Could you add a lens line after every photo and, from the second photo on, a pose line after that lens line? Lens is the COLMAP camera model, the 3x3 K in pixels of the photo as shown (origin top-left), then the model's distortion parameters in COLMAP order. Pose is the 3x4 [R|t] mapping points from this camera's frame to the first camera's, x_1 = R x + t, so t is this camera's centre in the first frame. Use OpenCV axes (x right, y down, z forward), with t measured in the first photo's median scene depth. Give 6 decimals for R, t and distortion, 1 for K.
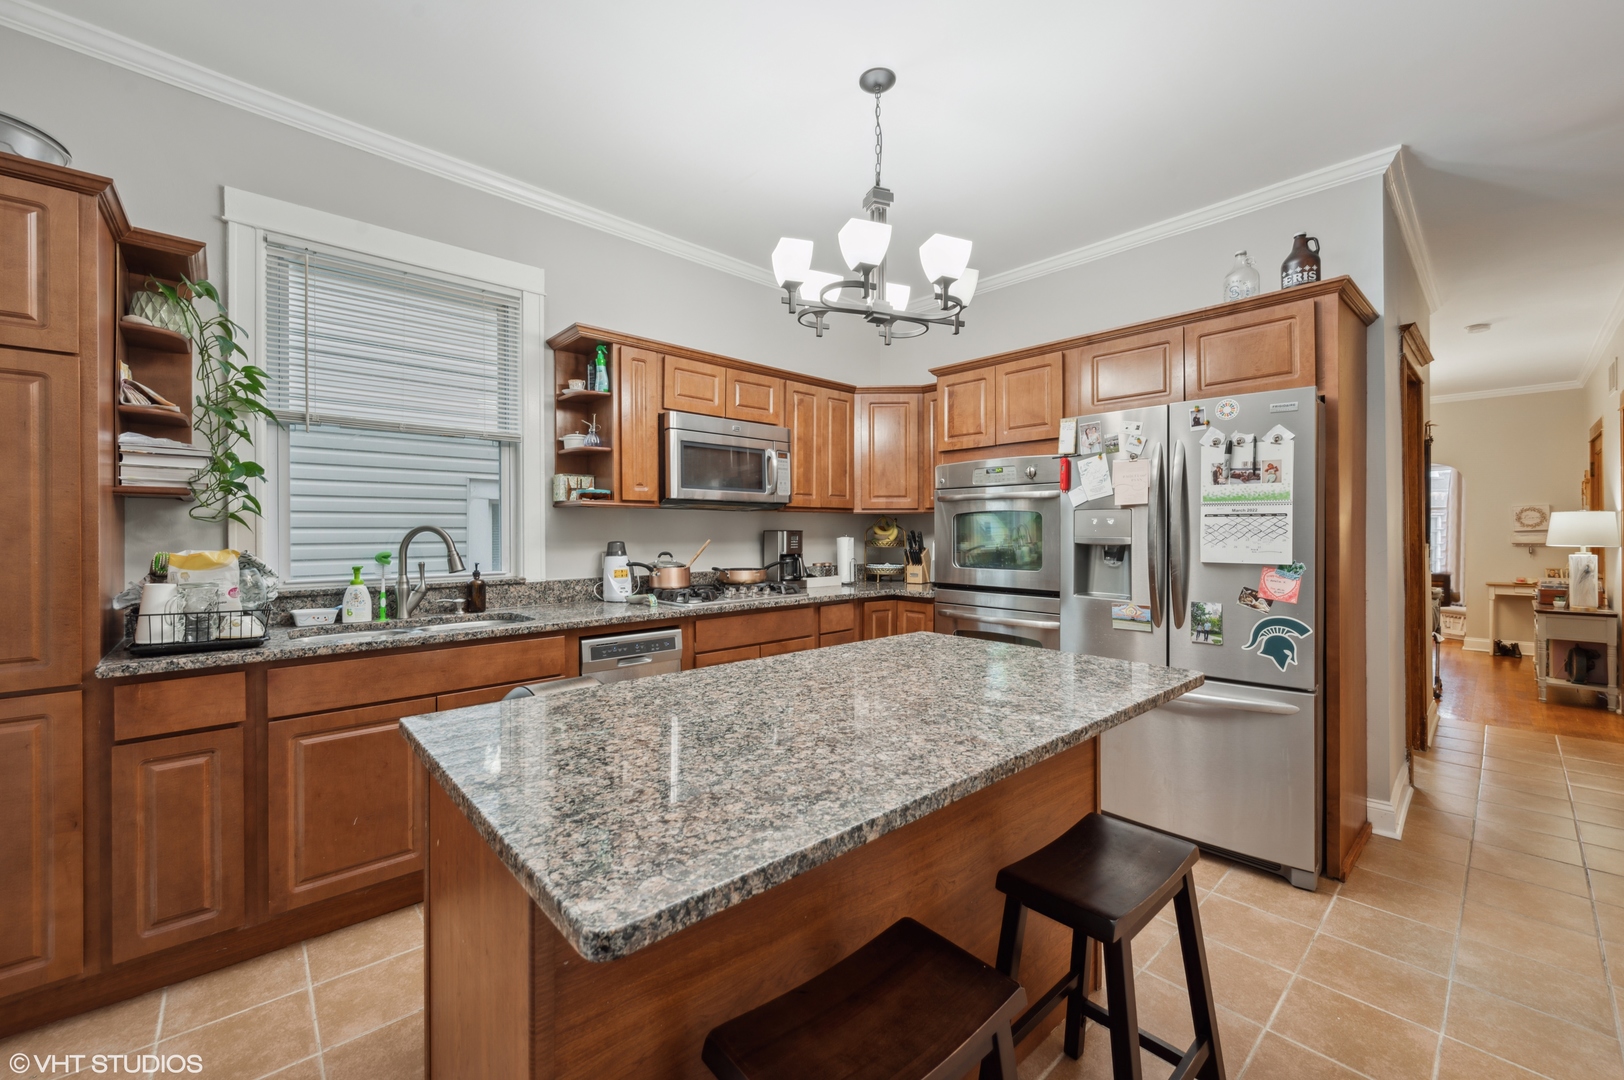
lens RADIAL K [[647.2, 0, 814.9], [0, 647.2, 537.9], [0, 0, 1]] dist [0.000444, 0.000146]
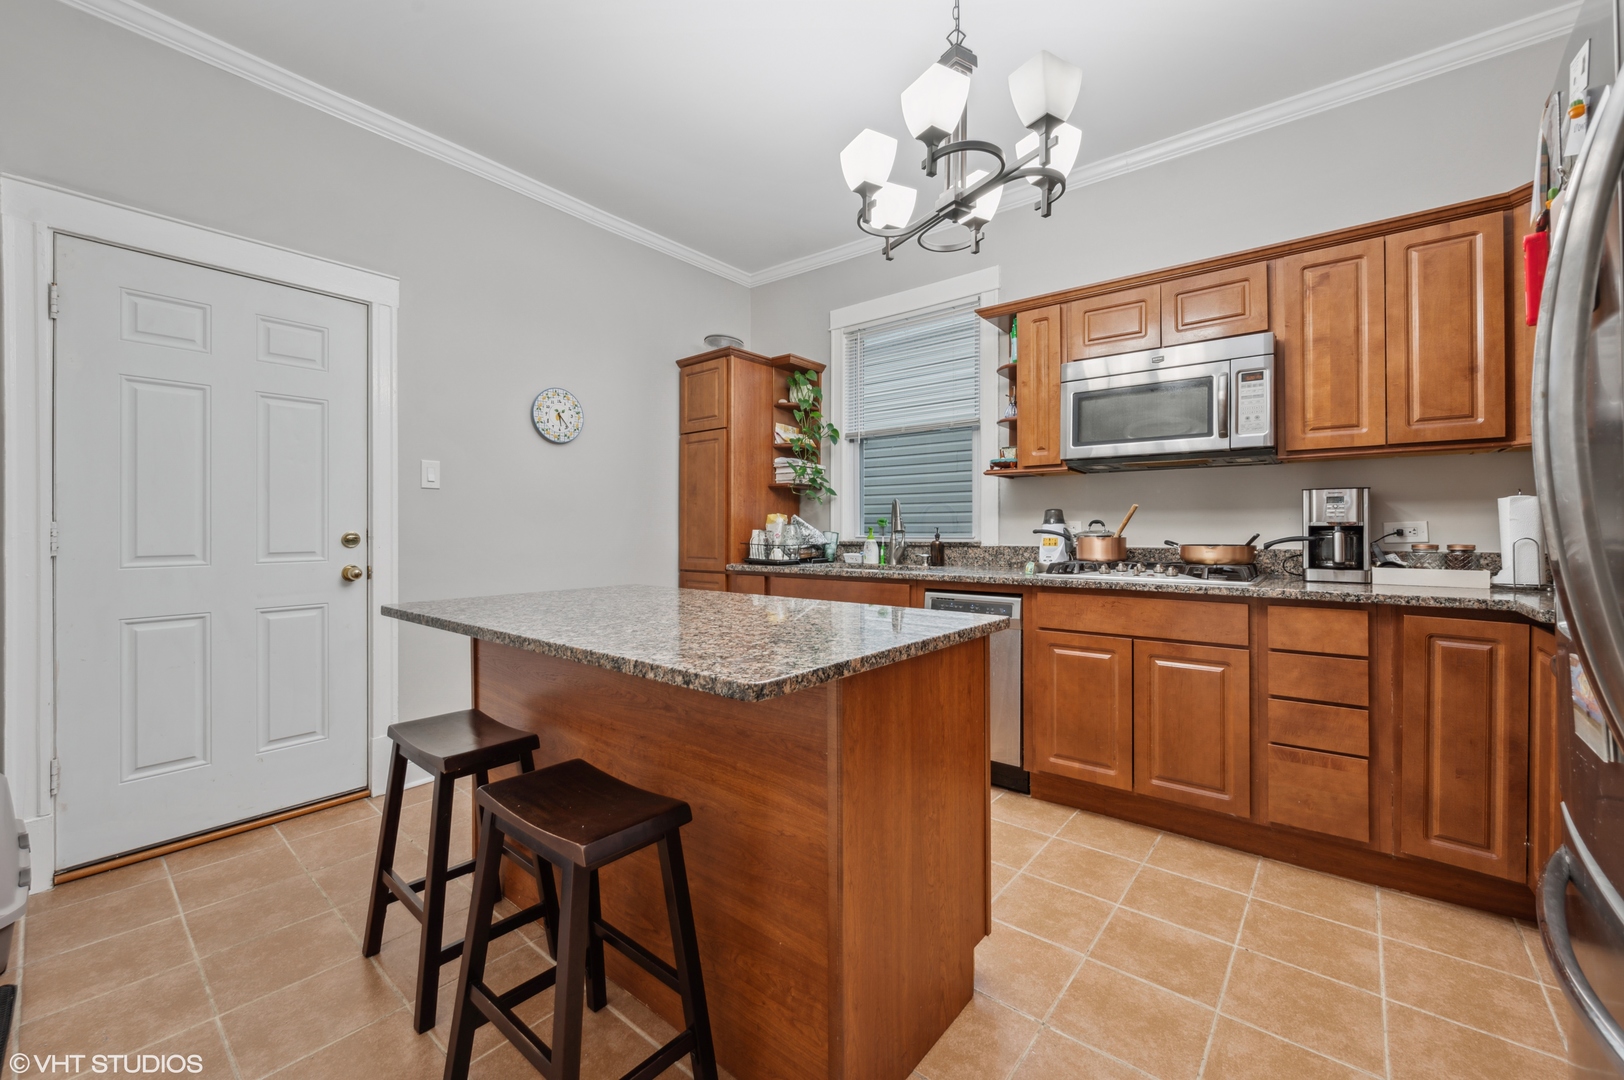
lens RADIAL K [[650.6, 0, 812.2], [0, 650.6, 530.0], [0, 0, 1]] dist [-0.001551, -0.000258]
pose [[0.144656, 0.004779, -0.989471, 0.698292], [-0.006524, 0.999971, 0.003876, 0.040426], [0.989461, 0.005895, 0.144683, 0.571667]]
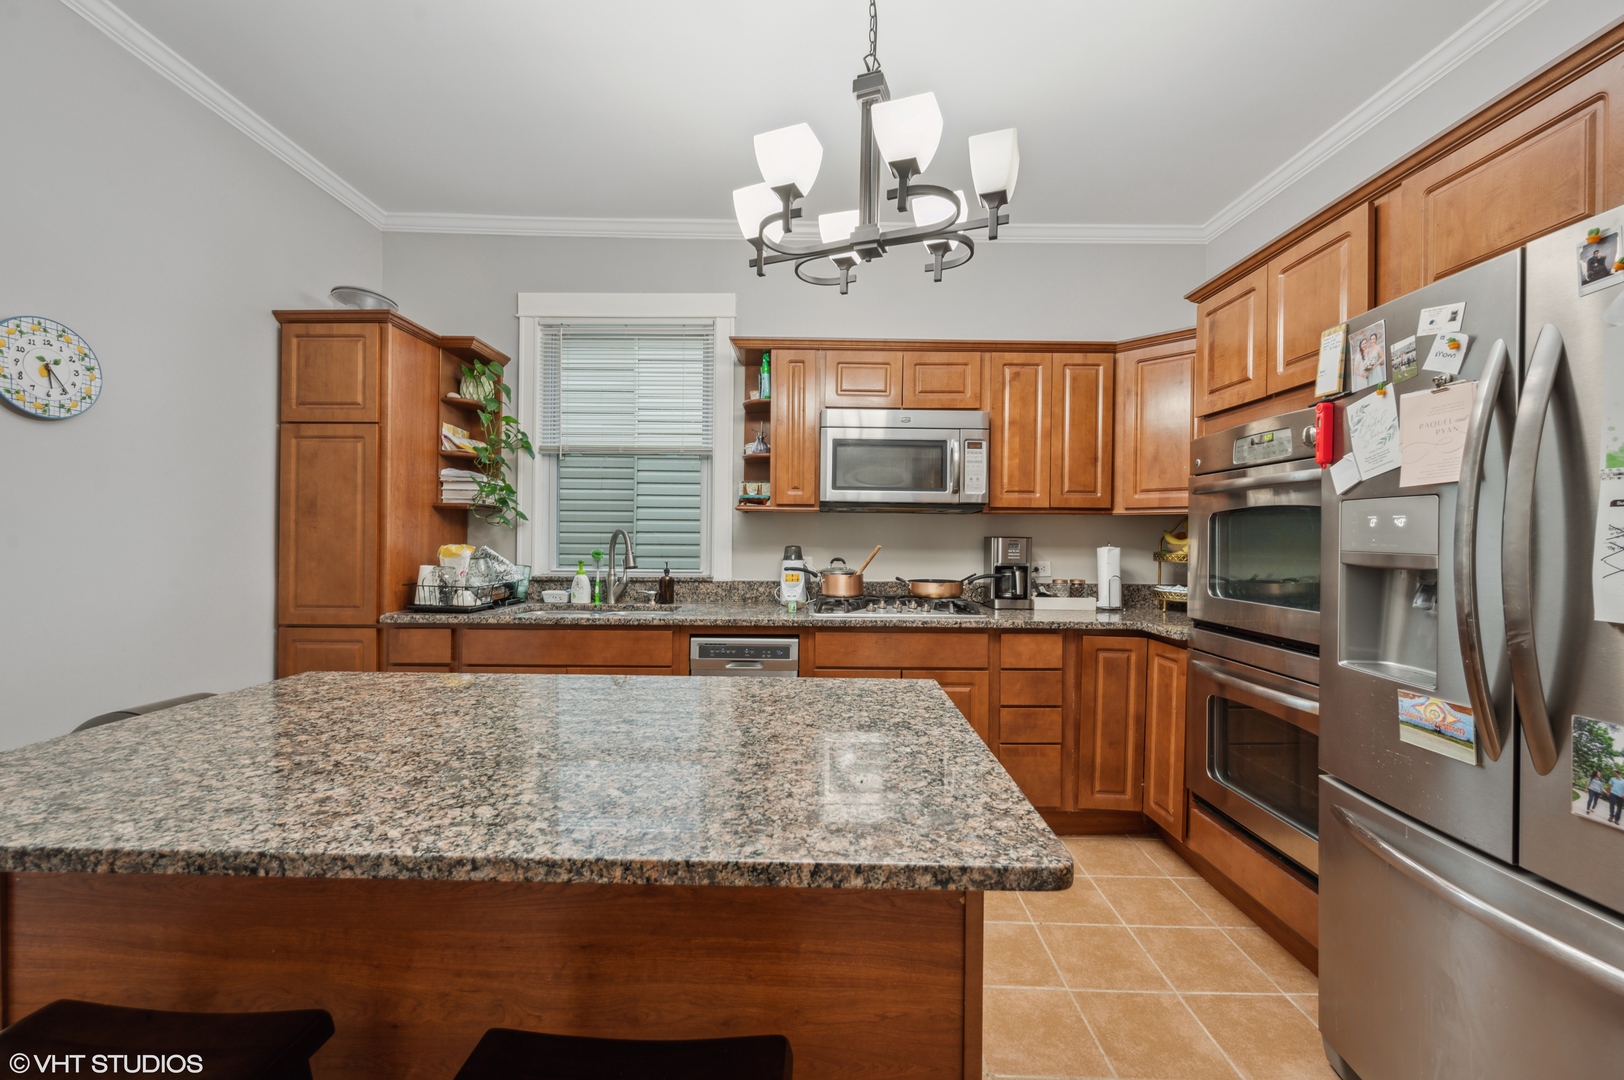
lens RADIAL K [[639.7, 0, 812.5], [0, 639.7, 545.6], [0, 0, 1]] dist [-0.001608, 0.001024]
pose [[0.729831, 0.017775, -0.683396, 0.451961], [-0.017977, 0.999815, 0.006807, -0.002506], [0.683391, 0.007318, 0.730016, 0.338075]]
